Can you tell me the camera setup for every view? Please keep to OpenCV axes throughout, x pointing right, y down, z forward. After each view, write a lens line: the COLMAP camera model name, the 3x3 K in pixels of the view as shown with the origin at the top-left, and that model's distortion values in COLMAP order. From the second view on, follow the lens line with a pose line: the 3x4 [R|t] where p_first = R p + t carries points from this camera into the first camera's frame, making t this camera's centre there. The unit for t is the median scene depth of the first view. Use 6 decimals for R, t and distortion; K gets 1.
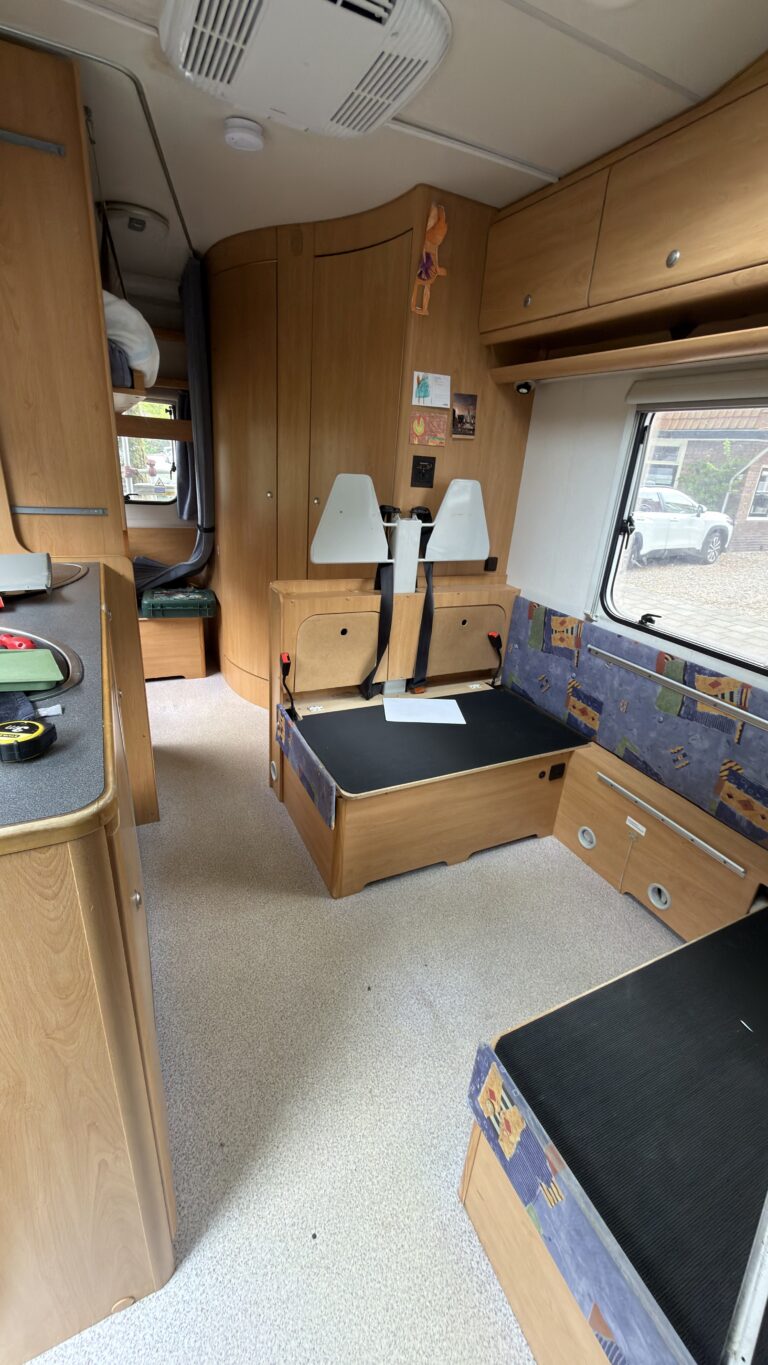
lens RADIAL K [[548.4, 0, 383.4], [0, 548.4, 682.4], [0, 0, 1]] dist [0.000466, -0.000026]
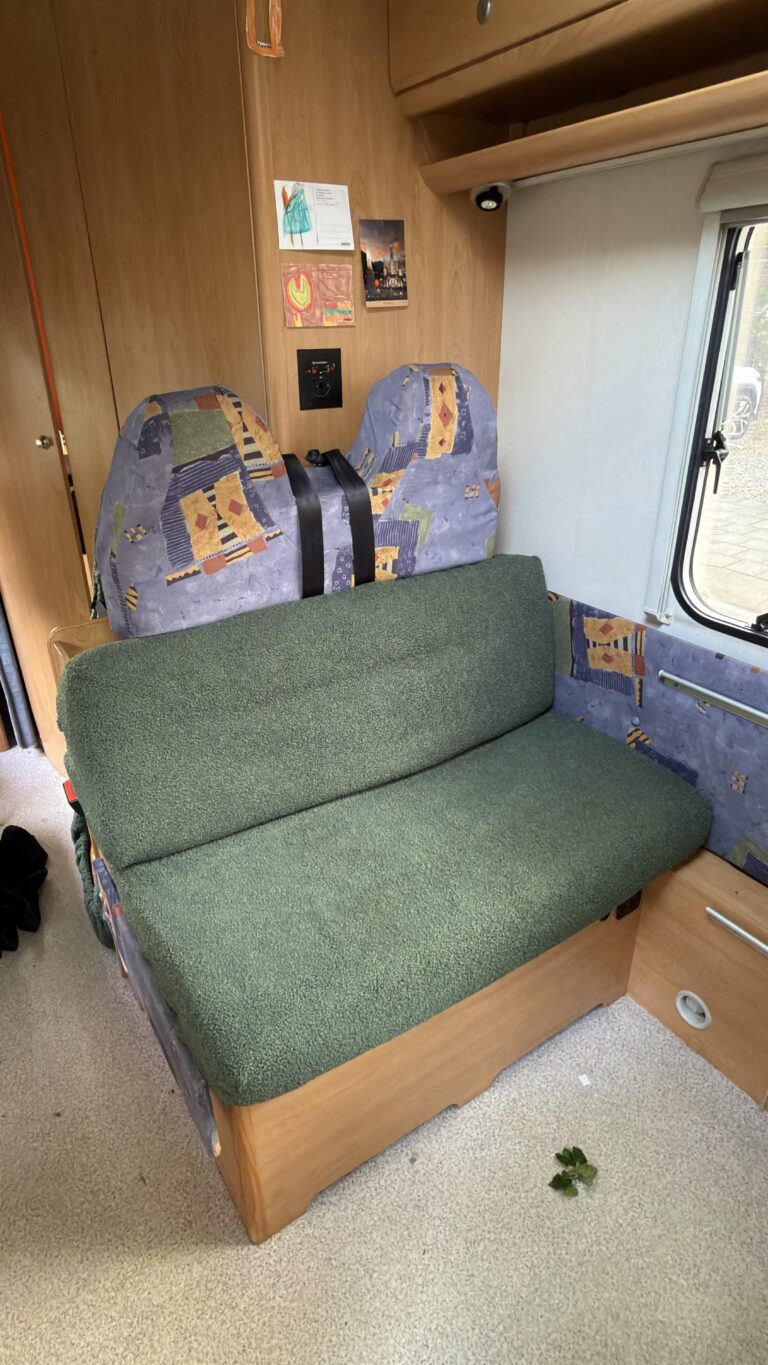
lens RADIAL K [[741.7, 0, 385.5], [0, 741.7, 683.1], [0, 0, 1]] dist [-0.001411, 0.000562]
pose [[0.987914, -0.132188, 0.080942, 0.039711], [0.127042, 0.989716, 0.065749, -0.139465], [-0.088801, -0.054671, 0.994548, 0.282195]]
